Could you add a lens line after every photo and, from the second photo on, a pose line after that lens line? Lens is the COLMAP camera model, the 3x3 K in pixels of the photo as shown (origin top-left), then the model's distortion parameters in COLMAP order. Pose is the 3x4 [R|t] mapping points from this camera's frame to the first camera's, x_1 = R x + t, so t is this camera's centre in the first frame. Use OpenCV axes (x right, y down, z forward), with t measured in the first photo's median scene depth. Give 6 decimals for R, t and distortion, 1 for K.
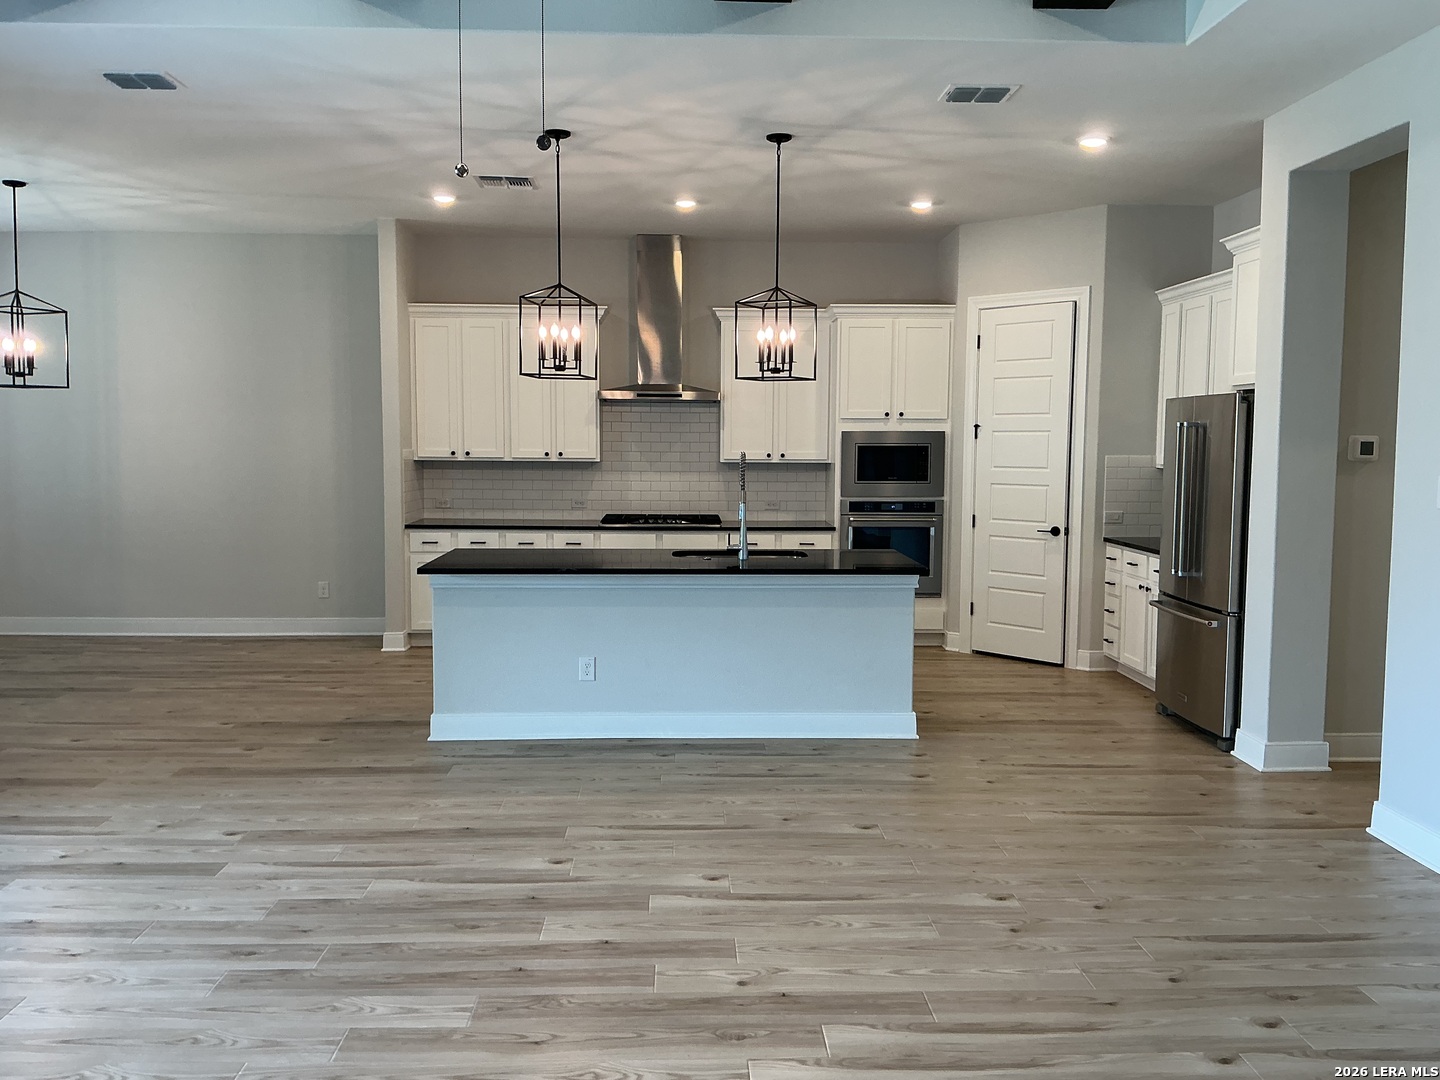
lens RADIAL K [[1200.9, 0, 722.5], [0, 1200.9, 538.8], [0, 0, 1]] dist [0.073218, -0.151339]
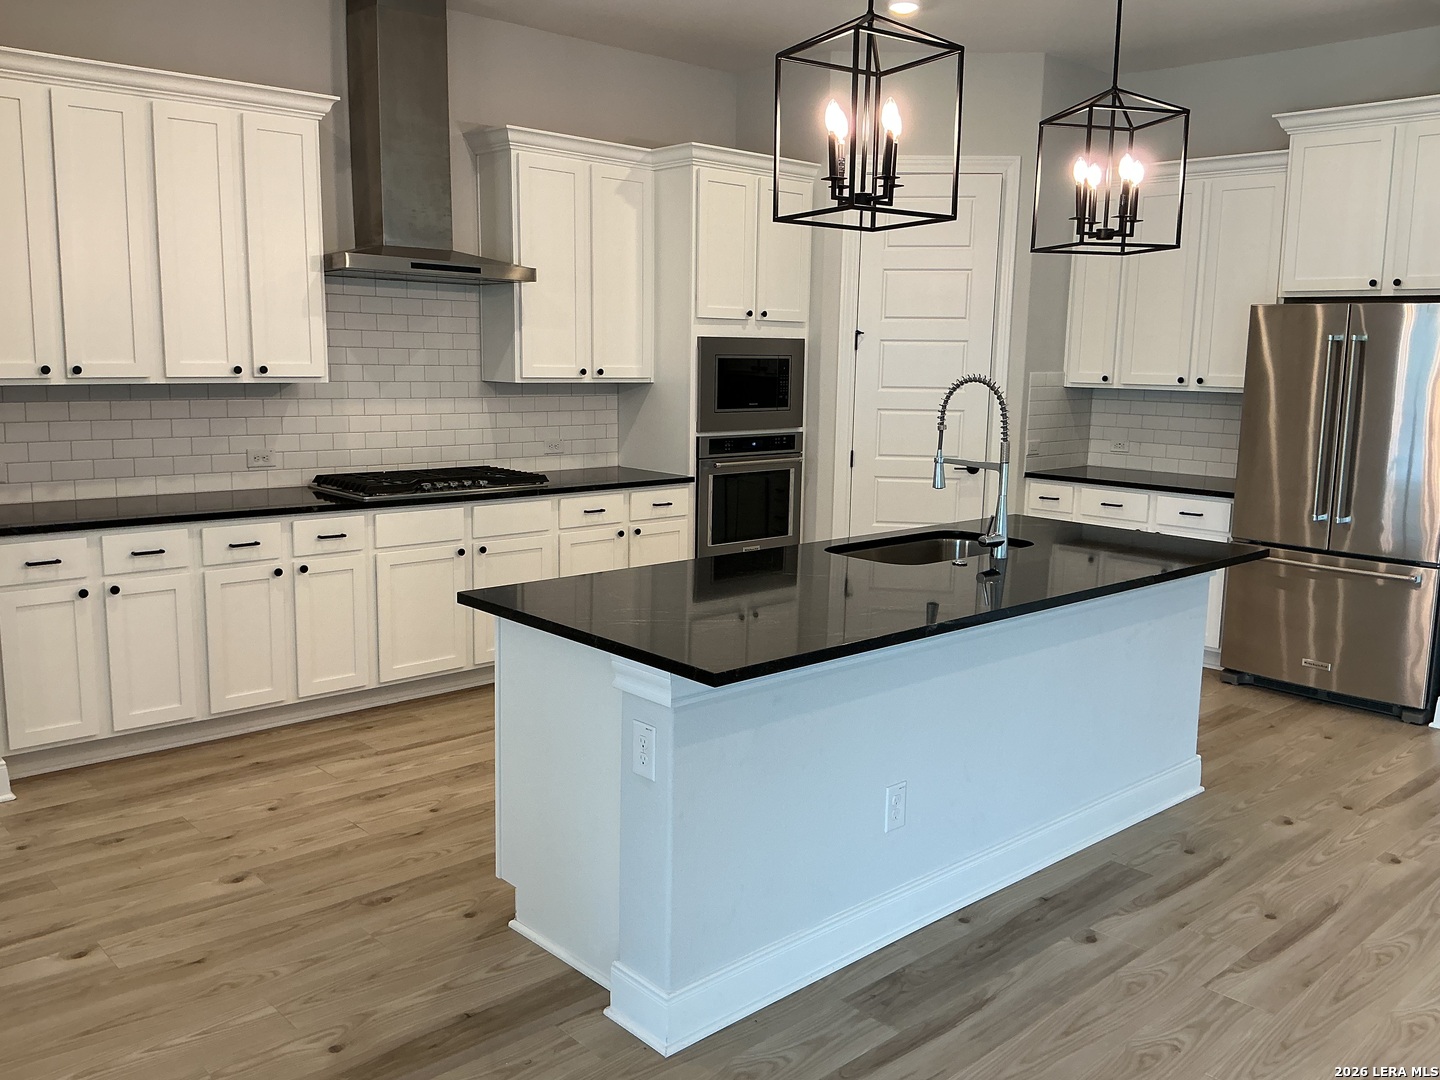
lens RADIAL K [[1200.9, 0, 723.6], [0, 1200.9, 531.6], [0, 0, 1]] dist [0.073218, -0.151339]
pose [[0.755968, -0.089231, 0.648499, -0.530406], [0.041166, 0.995185, 0.088946, -0.060680], [-0.653313, -0.040545, 0.756001, 0.726530]]
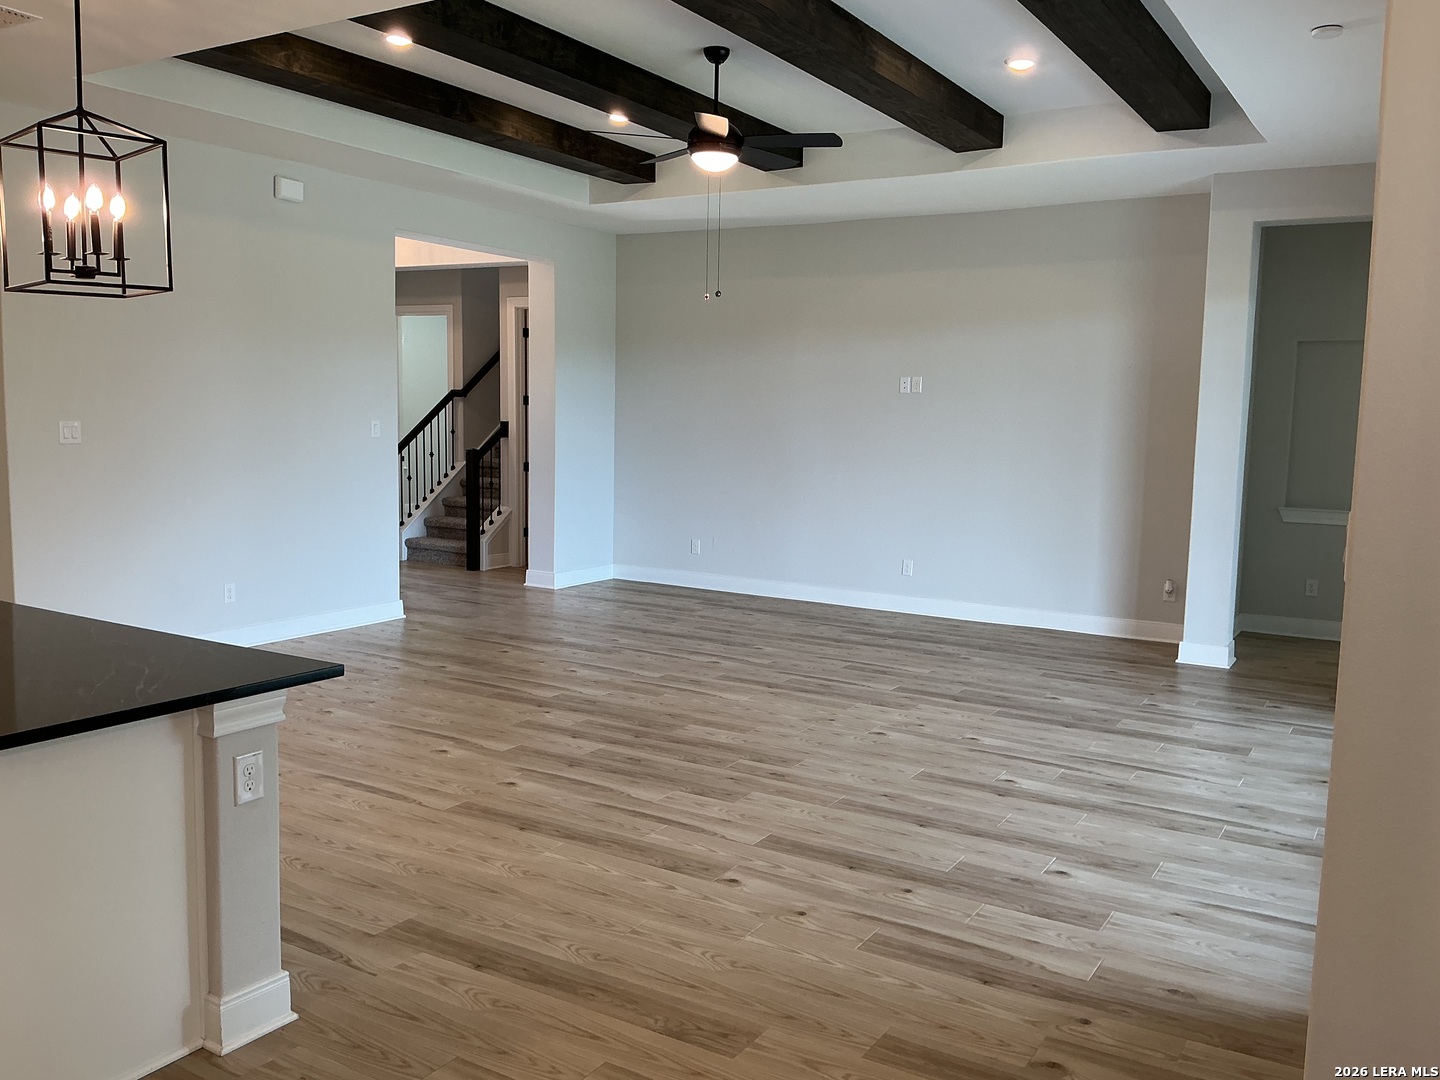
lens RADIAL K [[1200.9, 0, 720.0], [0, 1200.9, 546.7], [0, 0, 1]] dist [0.073218, -0.151339]
pose [[-0.833595, -0.079451, 0.546633, -0.733594], [0.030957, 0.981327, 0.189840, -0.132054], [-0.551509, 0.175171, -0.815569, 1.439123]]
